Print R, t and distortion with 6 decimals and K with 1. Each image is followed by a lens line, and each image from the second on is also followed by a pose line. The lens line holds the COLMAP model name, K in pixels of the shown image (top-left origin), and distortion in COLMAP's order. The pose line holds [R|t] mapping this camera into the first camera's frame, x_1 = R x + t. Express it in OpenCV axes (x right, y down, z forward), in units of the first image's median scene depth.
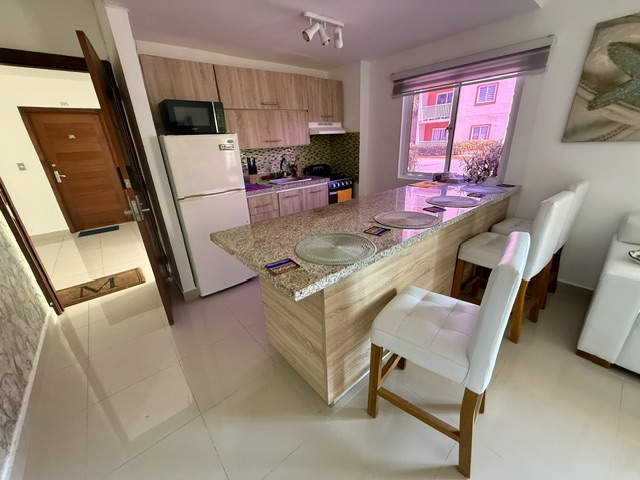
lens RADIAL K [[255.1, 0, 315.9], [0, 255.1, 239.8], [0, 0, 1]] dist [-0.000392, -0.000030]
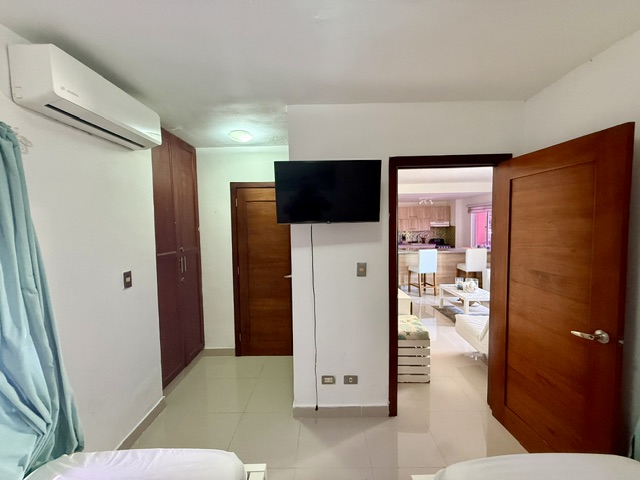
lens RADIAL K [[255.1, 0, 318.1], [0, 255.1, 239.6], [0, 0, 1]] dist [-0.000392, -0.000030]
pose [[0.758075, 0.068067, -0.648606, 0.903460], [-0.250847, 0.948460, -0.193650, 0.543850], [0.601996, 0.309502, 0.736077, -1.705601]]
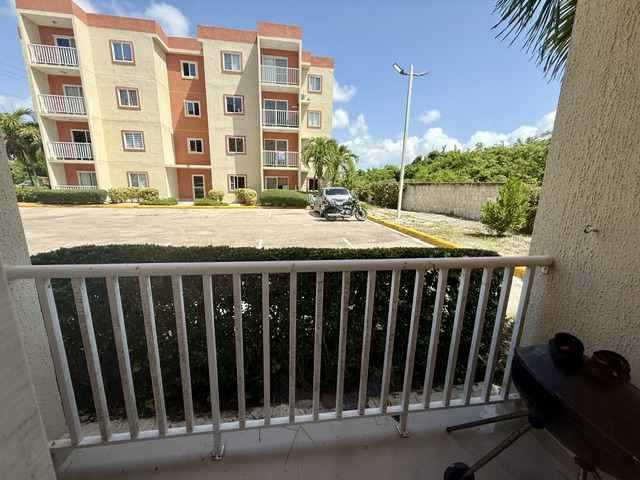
lens RADIAL K [[255.1, 0, 318.2], [0, 255.1, 238.9], [0, 0, 1]] dist [-0.000392, -0.000030]
pose [[0.523003, -0.119940, 0.843850, 1.276151], [0.263506, 0.964300, -0.026256, -0.146777], [-0.810575, 0.236092, 0.535937, 0.241454]]
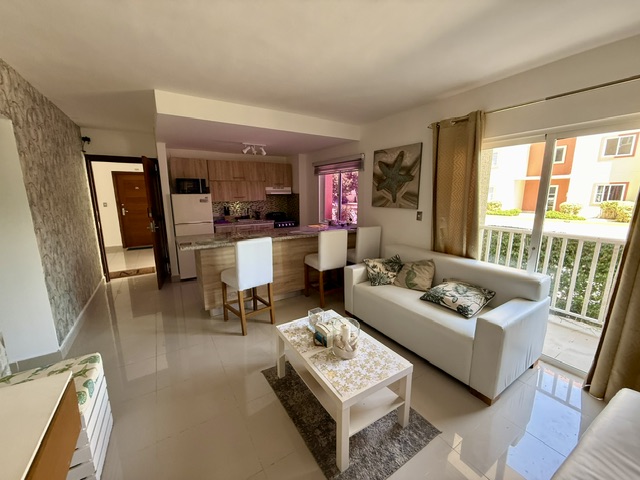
lens RADIAL K [[255.1, 0, 317.1], [0, 255.1, 240.2], [0, 0, 1]] dist [-0.000392, -0.000030]
pose [[0.989833, 0.064696, -0.126672, 0.624965], [-0.086756, 0.980339, -0.177226, 0.165469], [0.112716, 0.186414, 0.975984, -0.604126]]
